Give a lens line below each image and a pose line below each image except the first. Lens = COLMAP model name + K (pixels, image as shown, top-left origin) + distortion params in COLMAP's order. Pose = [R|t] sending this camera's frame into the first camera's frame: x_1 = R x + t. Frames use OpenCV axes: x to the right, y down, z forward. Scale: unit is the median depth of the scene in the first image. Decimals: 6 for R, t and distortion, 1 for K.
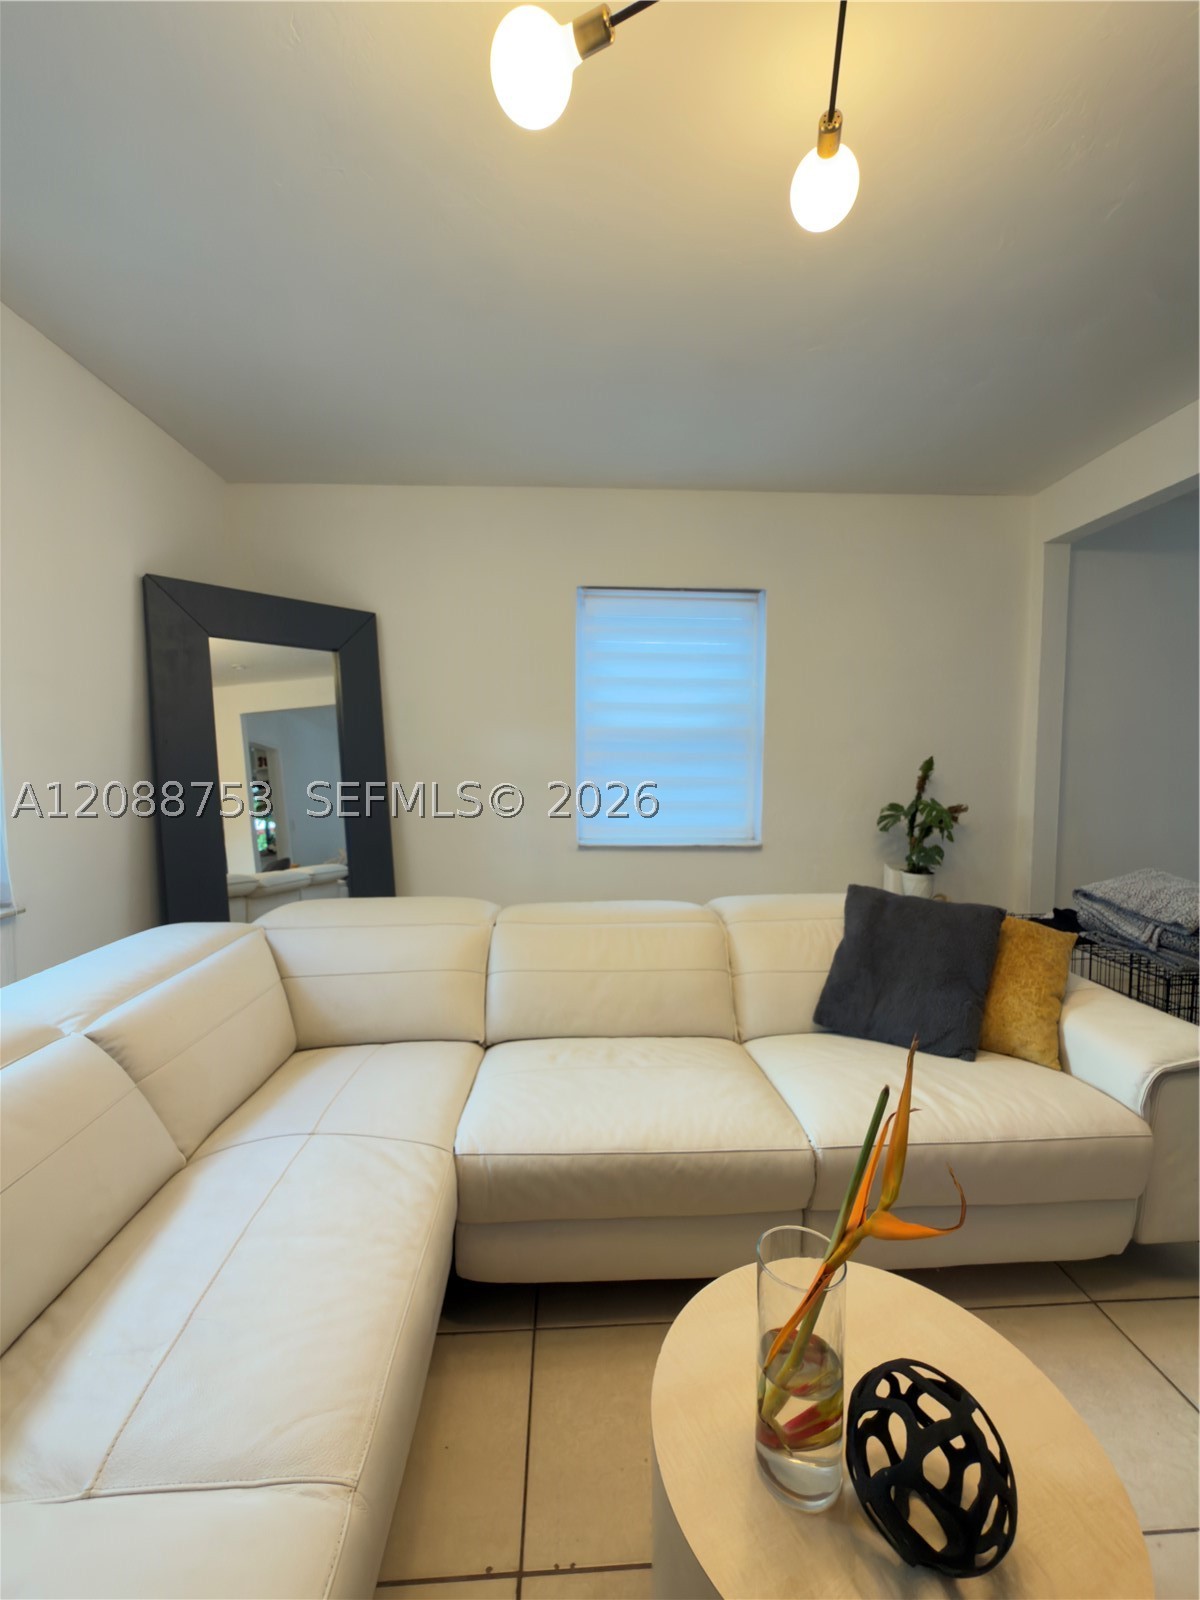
lens RADIAL K [[649.6, 0, 600.0], [0, 649.6, 800.0], [0, 0, 1]] dist [-0.000281, -0.000111]
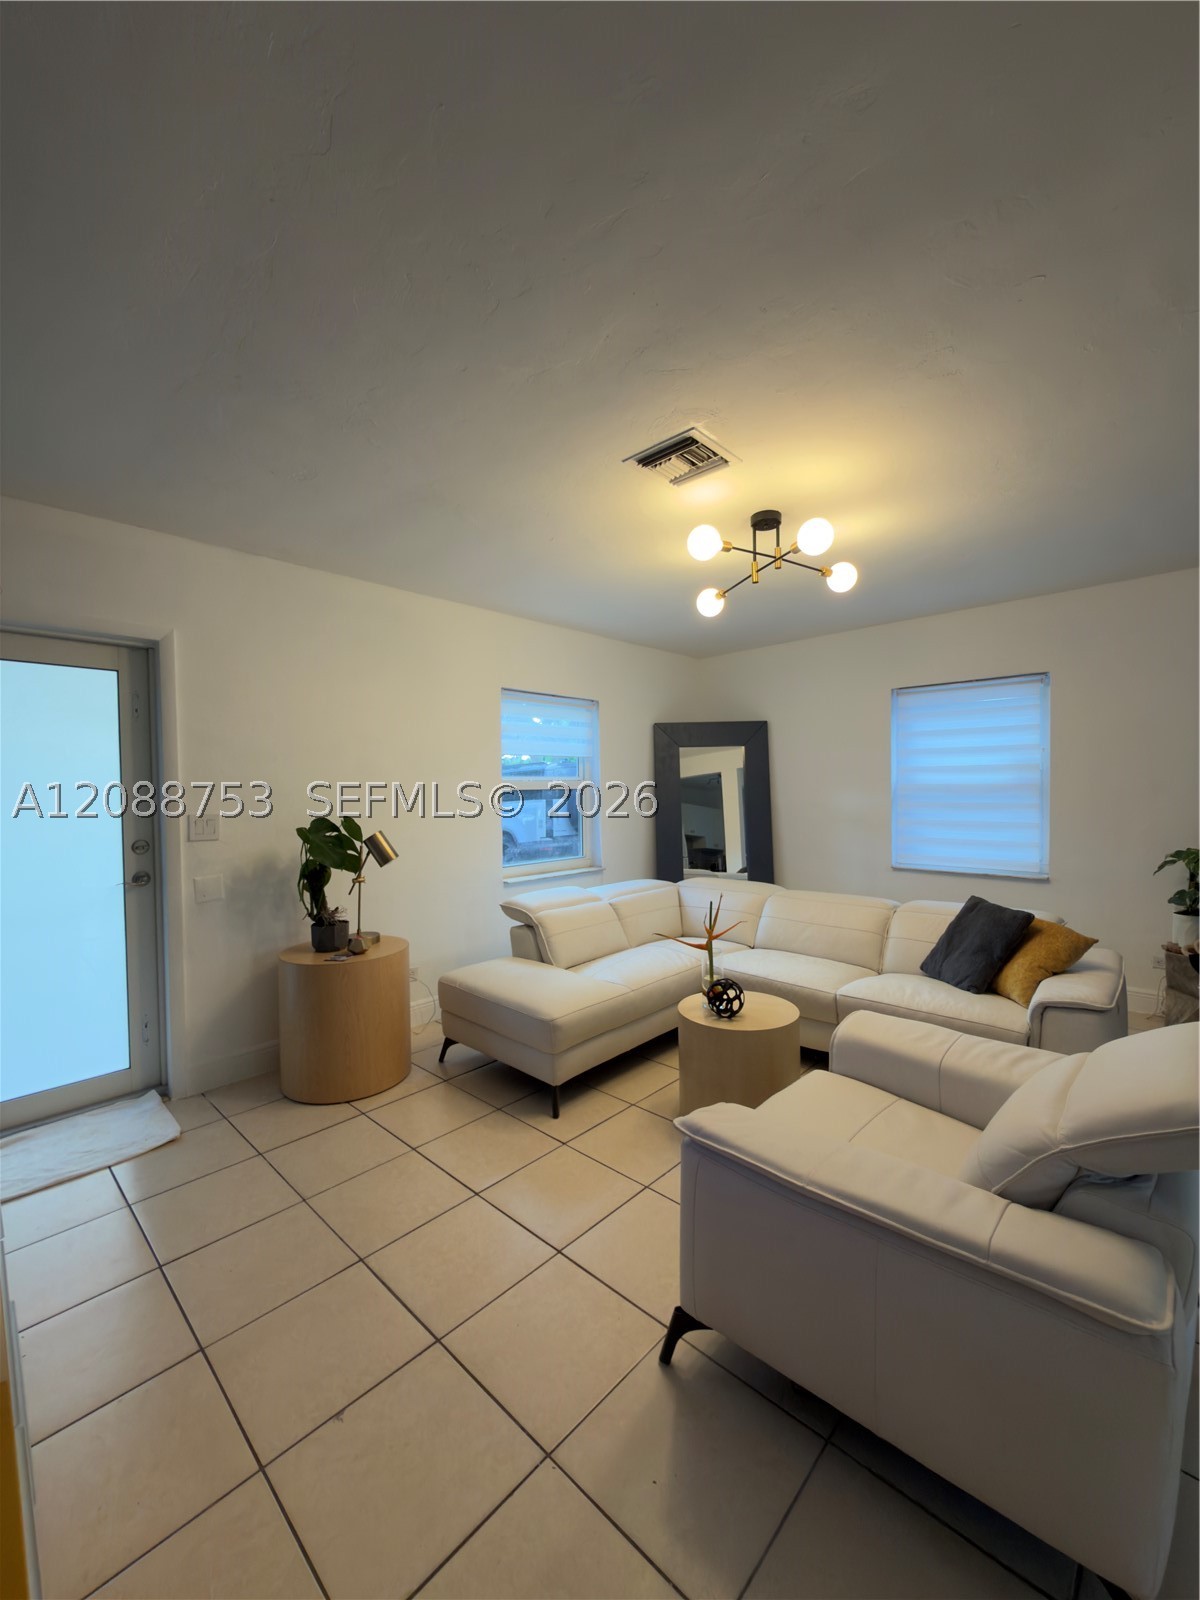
lens RADIAL K [[649.6, 0, 600.0], [0, 649.6, 800.0], [0, 0, 1]] dist [-0.000281, -0.000111]
pose [[0.696570, 0.004514, -0.717475, 0.928539], [-0.031037, 0.999234, -0.023846, -0.040967], [0.716817, 0.038879, 0.696176, -0.805073]]
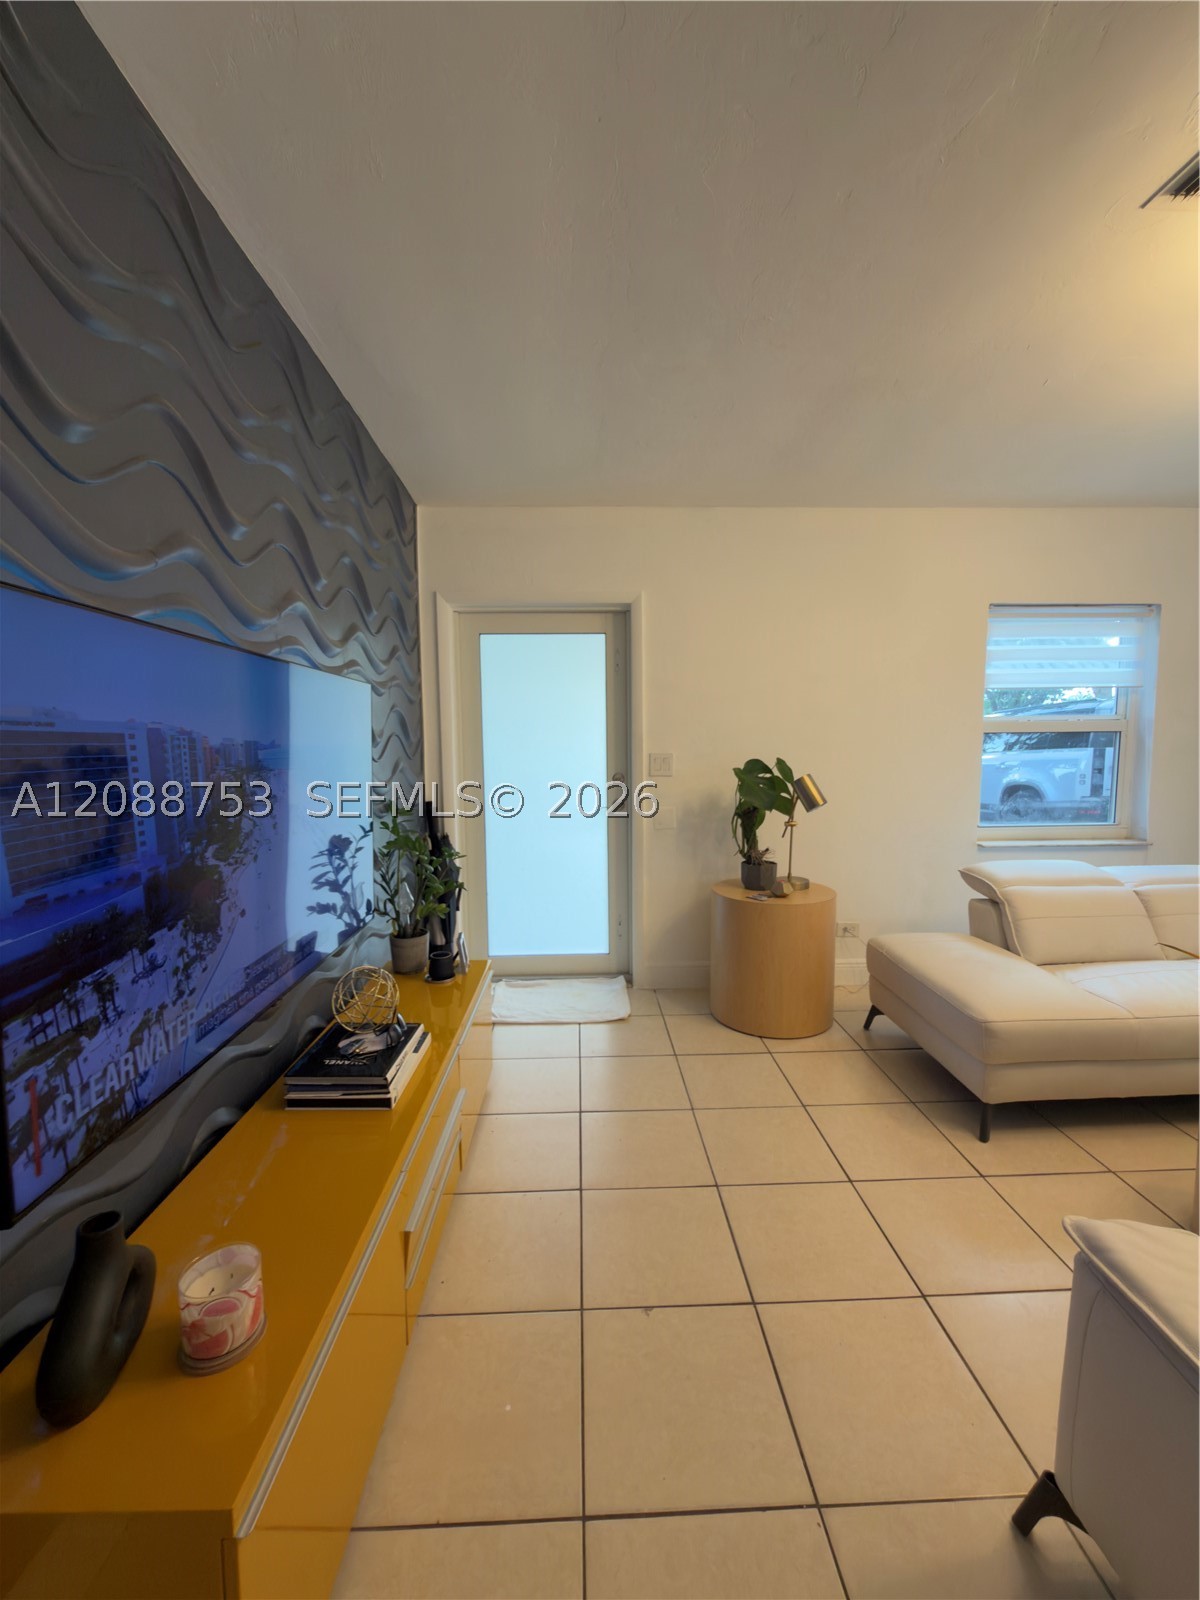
lens RADIAL K [[644.7, 0, 605.6], [0, 644.7, 802.1], [0, 0, 1]] dist [0.000073, -0.000054]
pose [[-0.016629, 0.093289, -0.995500, 0.924183], [-0.051506, 0.994236, 0.094031, -0.039434], [0.998534, 0.052838, -0.011728, -0.532318]]
